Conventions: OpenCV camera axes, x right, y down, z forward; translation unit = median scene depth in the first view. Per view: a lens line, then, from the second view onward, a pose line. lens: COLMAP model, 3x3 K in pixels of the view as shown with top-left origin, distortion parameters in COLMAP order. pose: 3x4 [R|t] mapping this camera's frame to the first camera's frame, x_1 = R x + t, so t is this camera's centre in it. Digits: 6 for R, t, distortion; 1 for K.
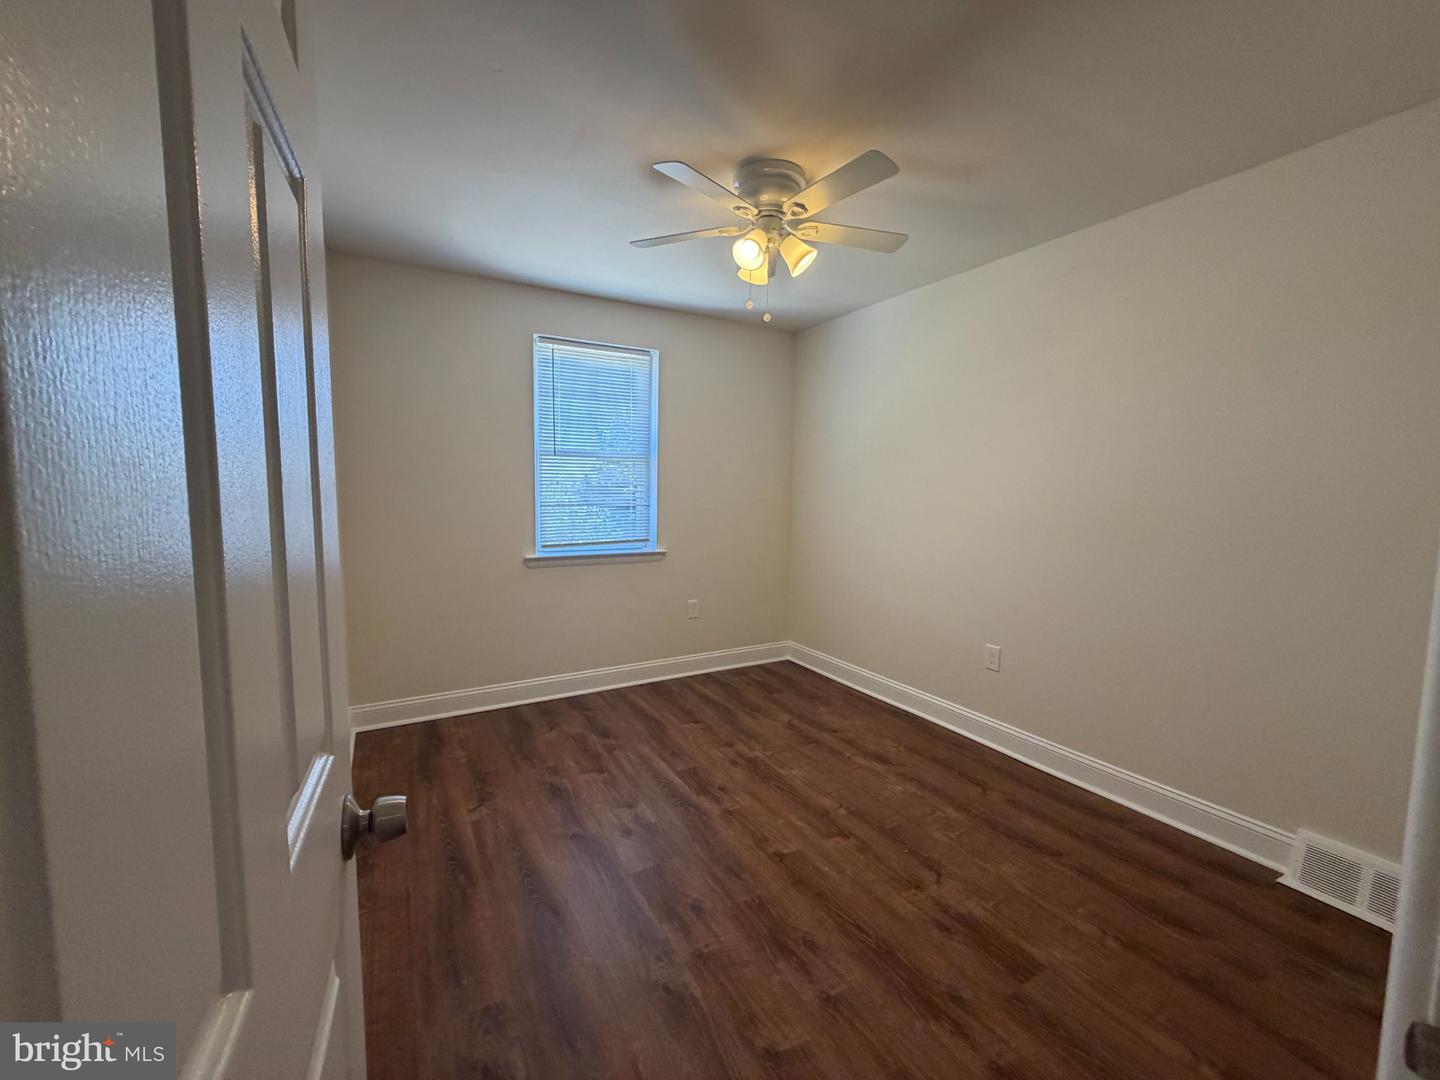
lens RADIAL K [[573.4, 0, 712.7], [0, 573.4, 541.8], [0, 0, 1]] dist [0.000075, -0.000216]
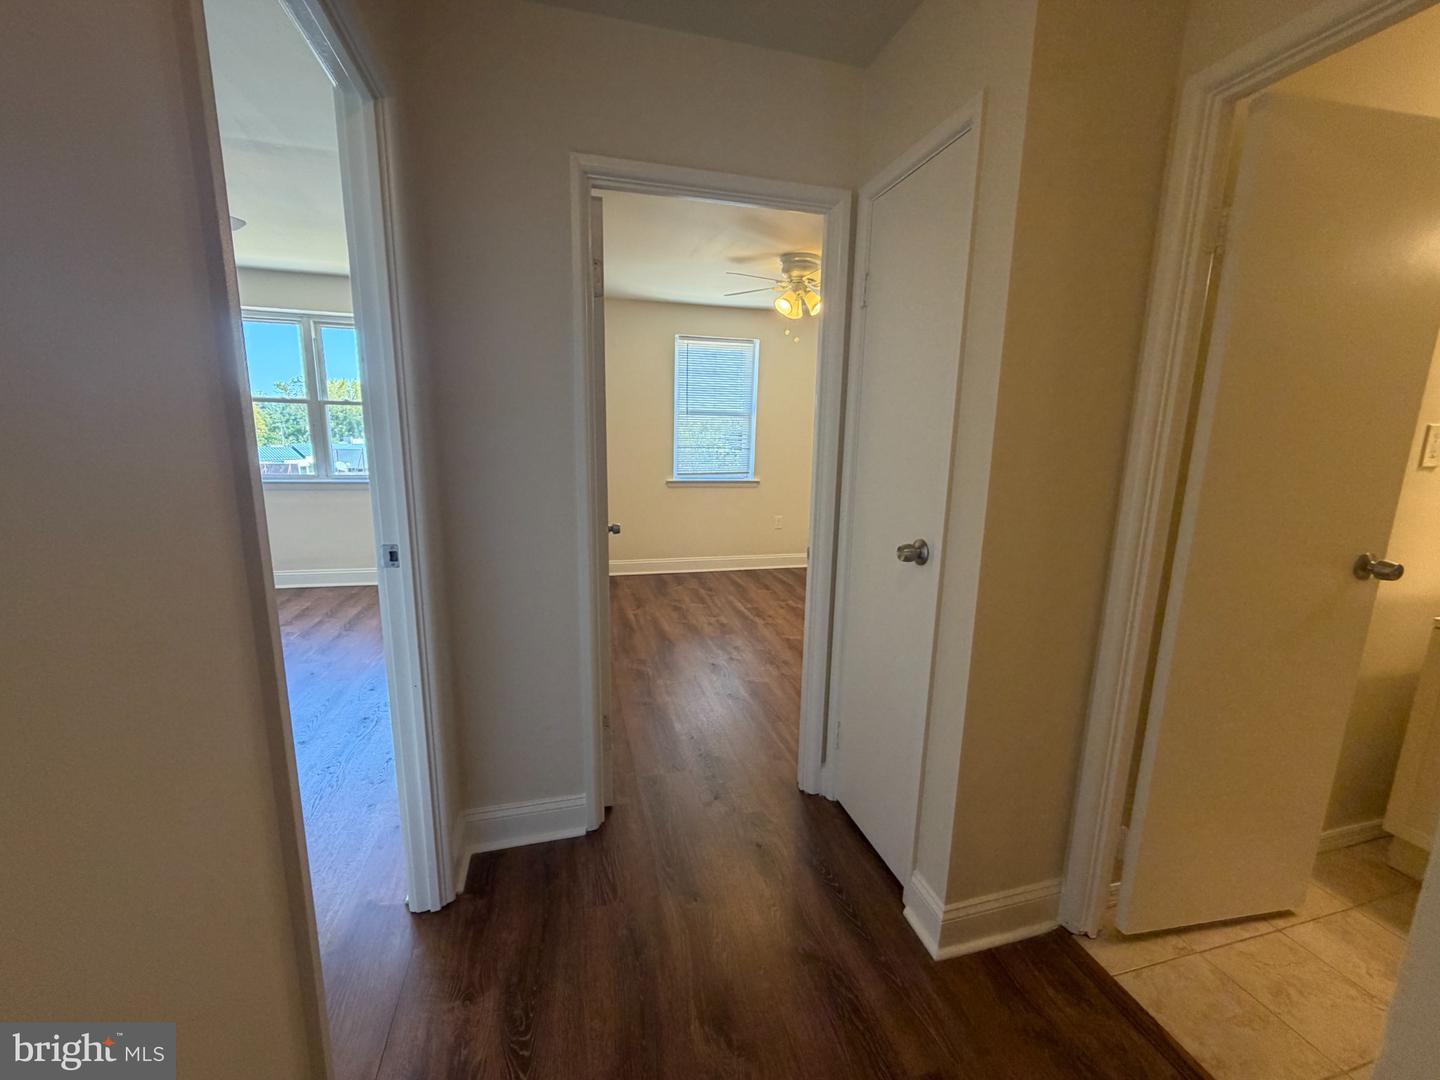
lens RADIAL K [[573.4, 0, 712.7], [0, 573.4, 541.8], [0, 0, 1]] dist [0.000075, -0.000216]
pose [[0.965477, 0.056654, -0.254253, 0.273197], [-0.032259, 0.994553, 0.099113, 0.045812], [0.258483, -0.087490, 0.962046, -0.666409]]
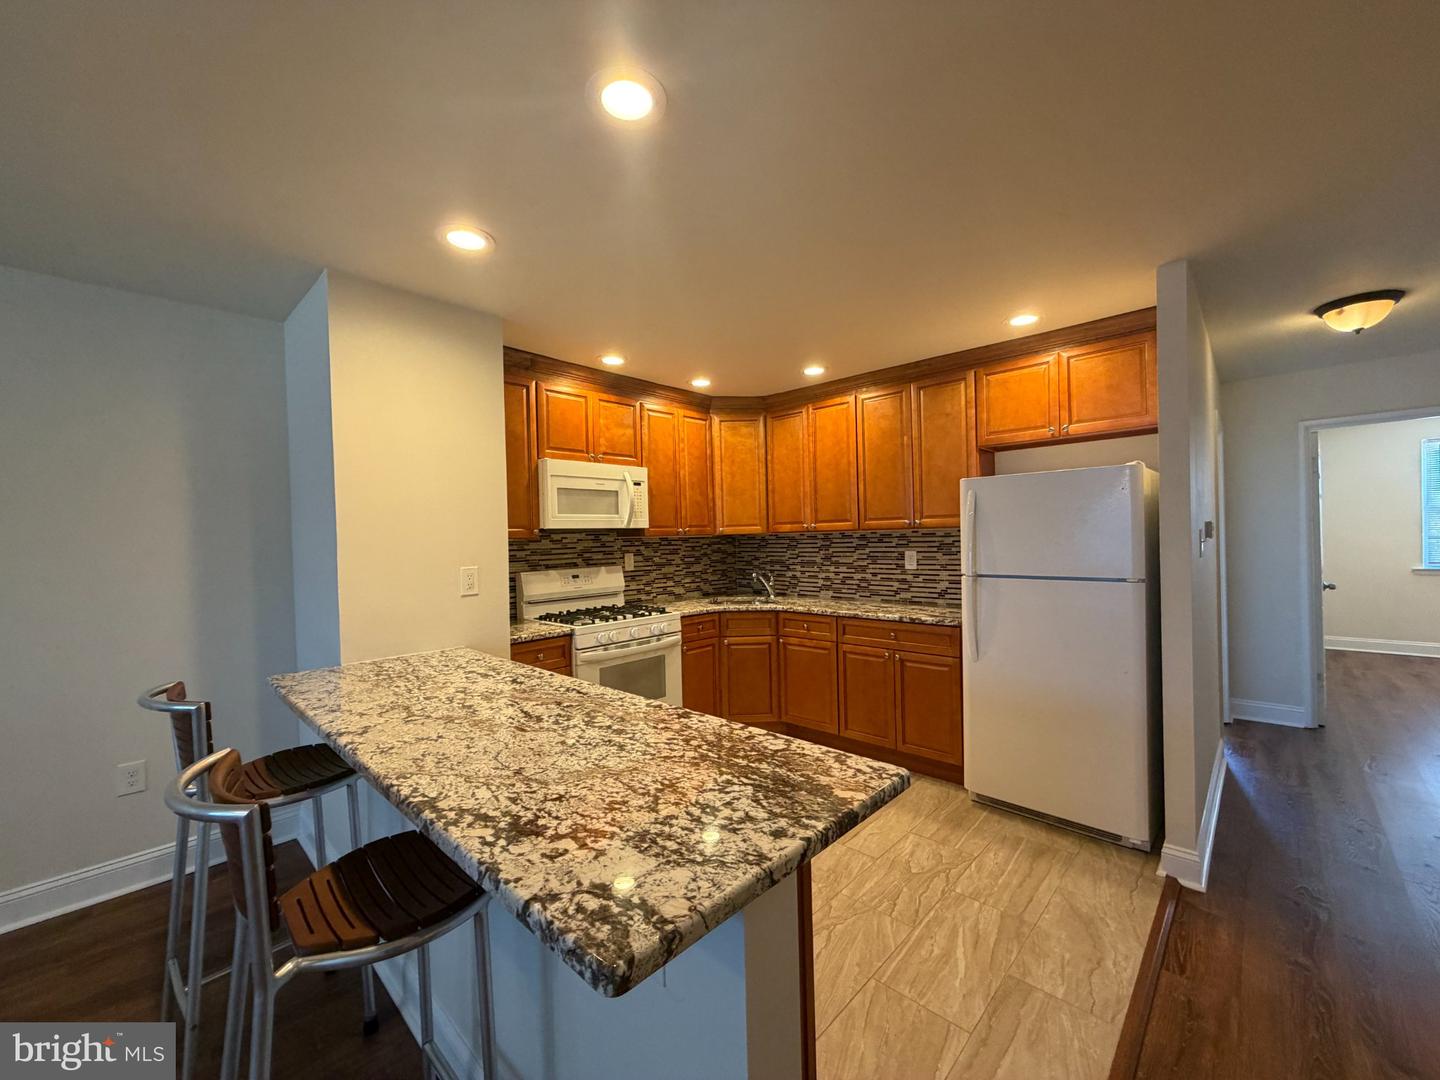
lens RADIAL K [[573.4, 0, 712.7], [0, 573.4, 541.8], [0, 0, 1]] dist [0.000075, -0.000216]
pose [[0.279975, -0.007027, -0.959982, 0.982858], [-0.053851, 0.998284, -0.023013, 0.132272], [0.958496, 0.058139, 0.279116, -2.008110]]
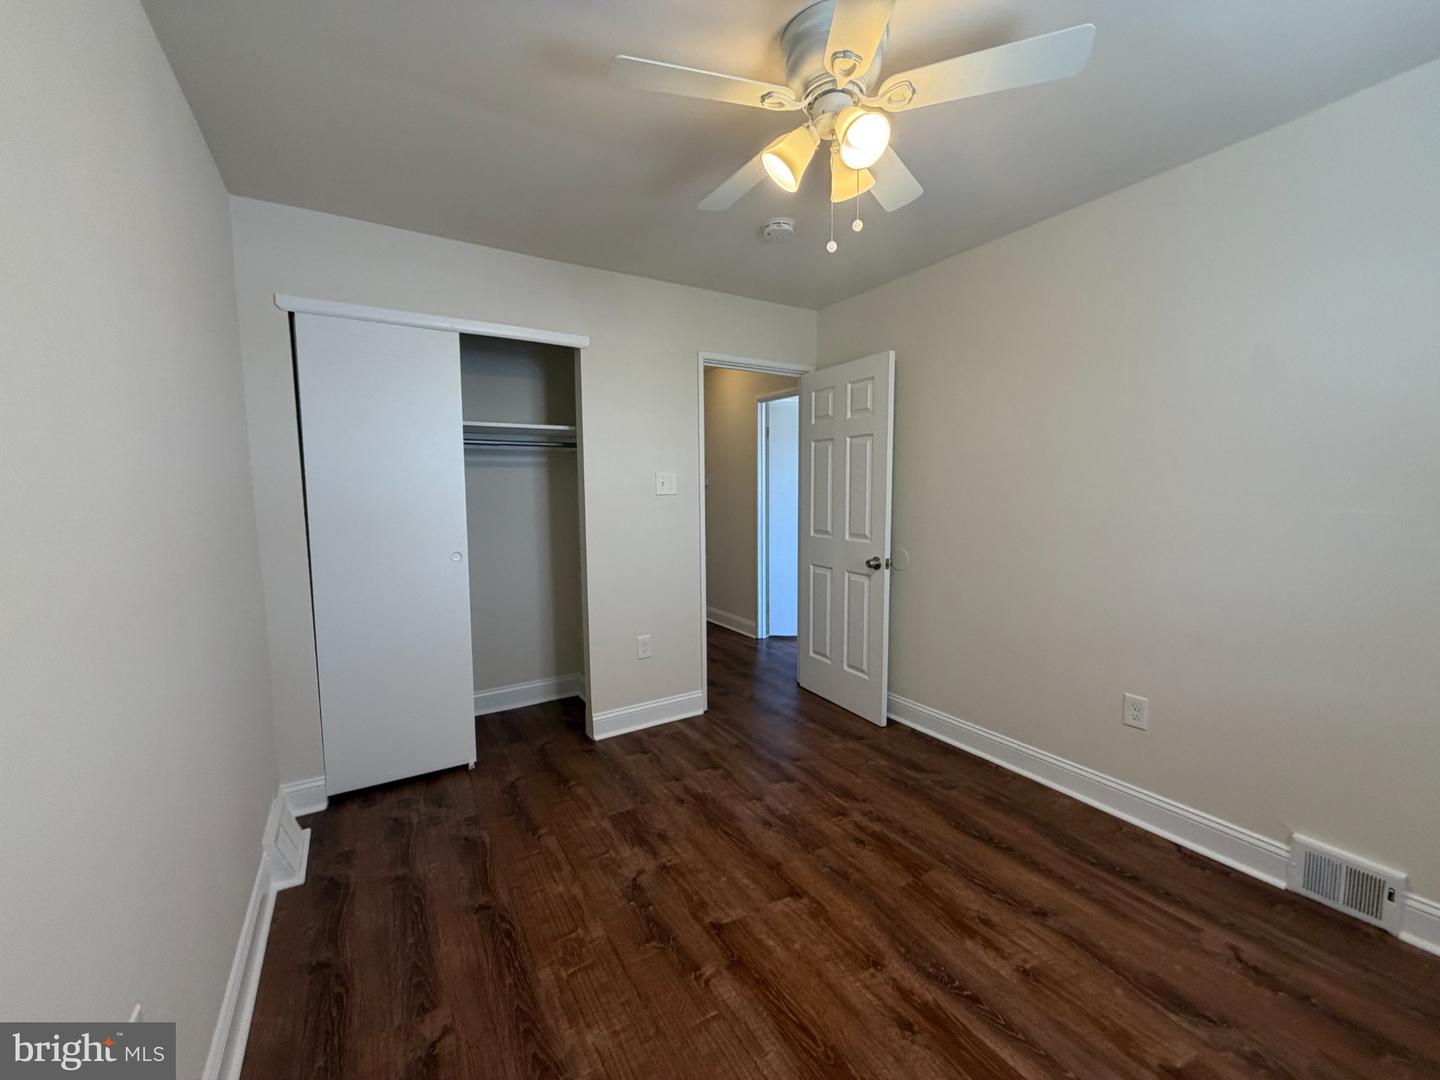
lens RADIAL K [[573.4, 0, 712.7], [0, 573.4, 541.8], [0, 0, 1]] dist [0.000075, -0.000216]
pose [[-0.999518, 0.008082, -0.029971, 0.218754], [0.002606, 0.983949, 0.178429, -0.138090], [0.030932, 0.178265, -0.983496, 1.452007]]
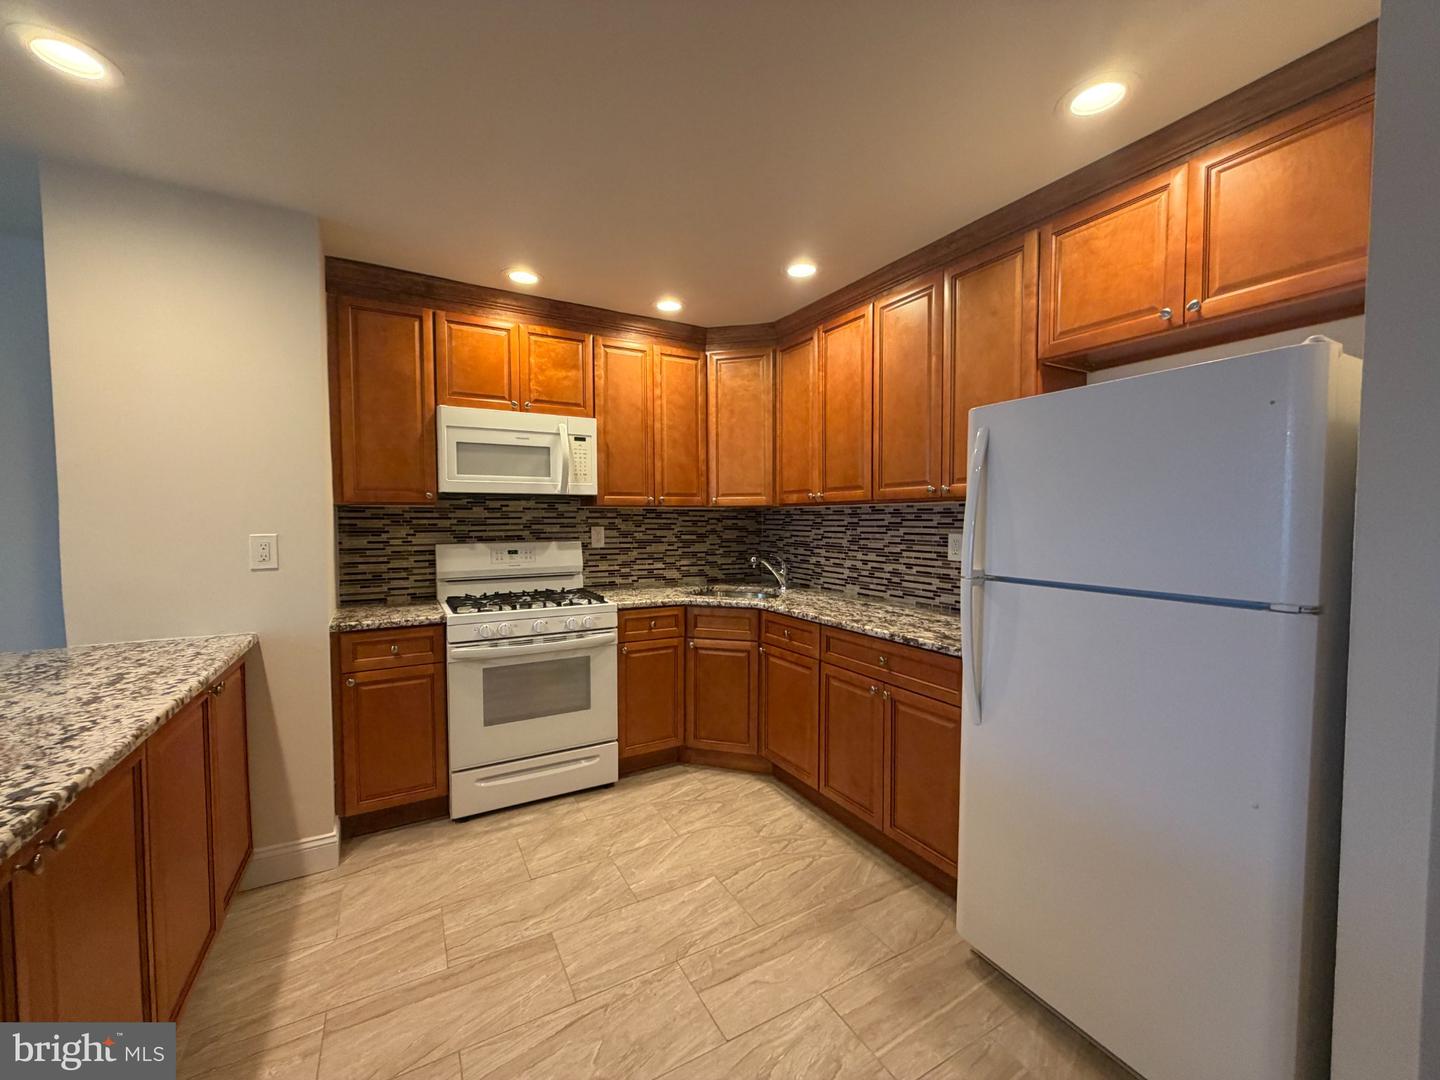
lens RADIAL K [[573.4, 0, 712.7], [0, 573.4, 541.8], [0, 0, 1]] dist [0.000075, -0.000216]
pose [[-0.013457, 0.033279, -0.999355, 0.693702], [-0.081622, 0.996074, 0.034269, 0.107812], [0.996573, 0.082030, -0.010688, -1.494793]]
